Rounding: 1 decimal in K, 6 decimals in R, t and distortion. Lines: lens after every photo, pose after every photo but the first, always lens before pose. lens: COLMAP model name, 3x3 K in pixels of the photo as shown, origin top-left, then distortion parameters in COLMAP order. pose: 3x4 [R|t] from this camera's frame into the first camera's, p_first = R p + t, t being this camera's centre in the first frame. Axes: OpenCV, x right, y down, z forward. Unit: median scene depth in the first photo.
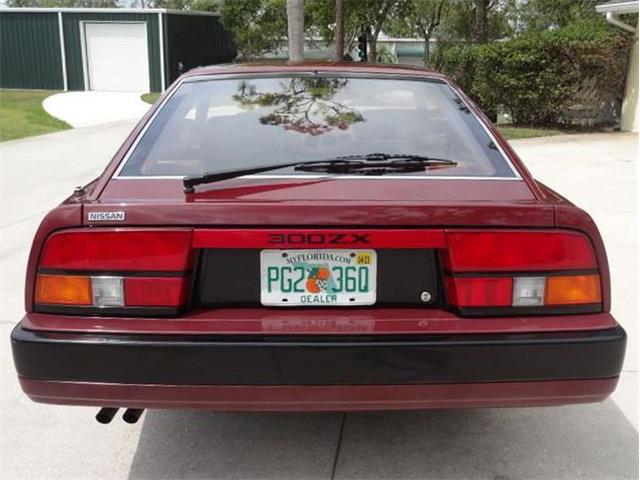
lens RADIAL K [[587.3, 0, 310.4], [0, 587.3, 241.3], [0, 0, 1]] dist [0.003859, 0.011208]
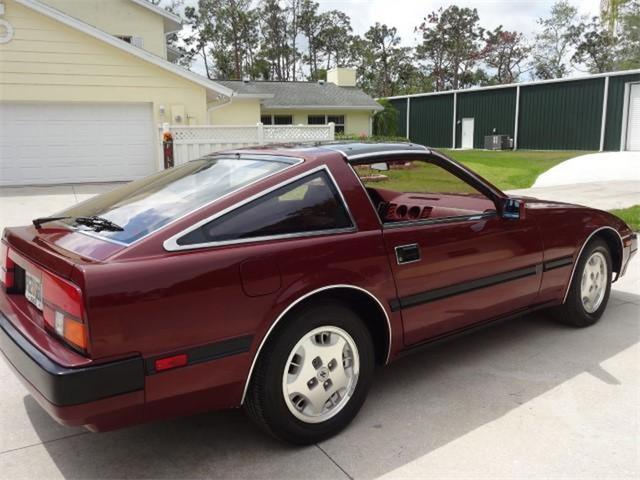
lens RADIAL K [[569.1, 0, 317.7], [0, 569.1, 240.0], [0, 0, 1]] dist [0.003351, 0.011430]
pose [[0.617014, 0.113300, -0.778753, 1.693858], [-0.185872, 0.982565, -0.004315, -0.202965], [0.764687, 0.147411, 0.627315, 0.596907]]
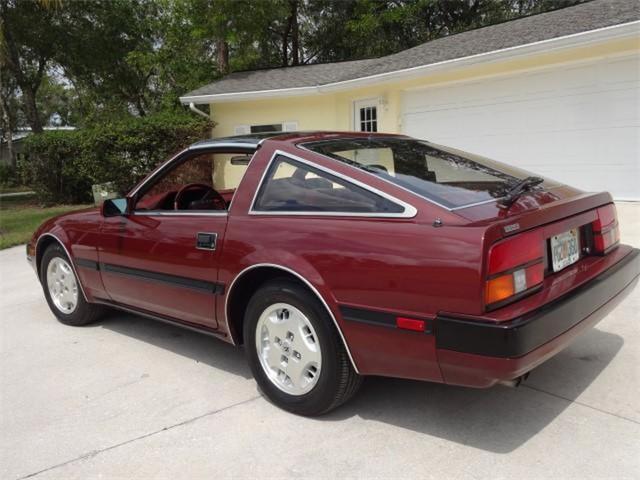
lens RADIAL K [[566.4, 0, 323.3], [0, 566.4, 237.9], [0, 0, 1]] dist [0.012484, 0.007550]
pose [[0.685269, -0.151412, 0.712376, -1.562270], [0.248187, 0.968151, -0.032967, -0.082871], [-0.684696, 0.199394, 0.701023, 0.347023]]
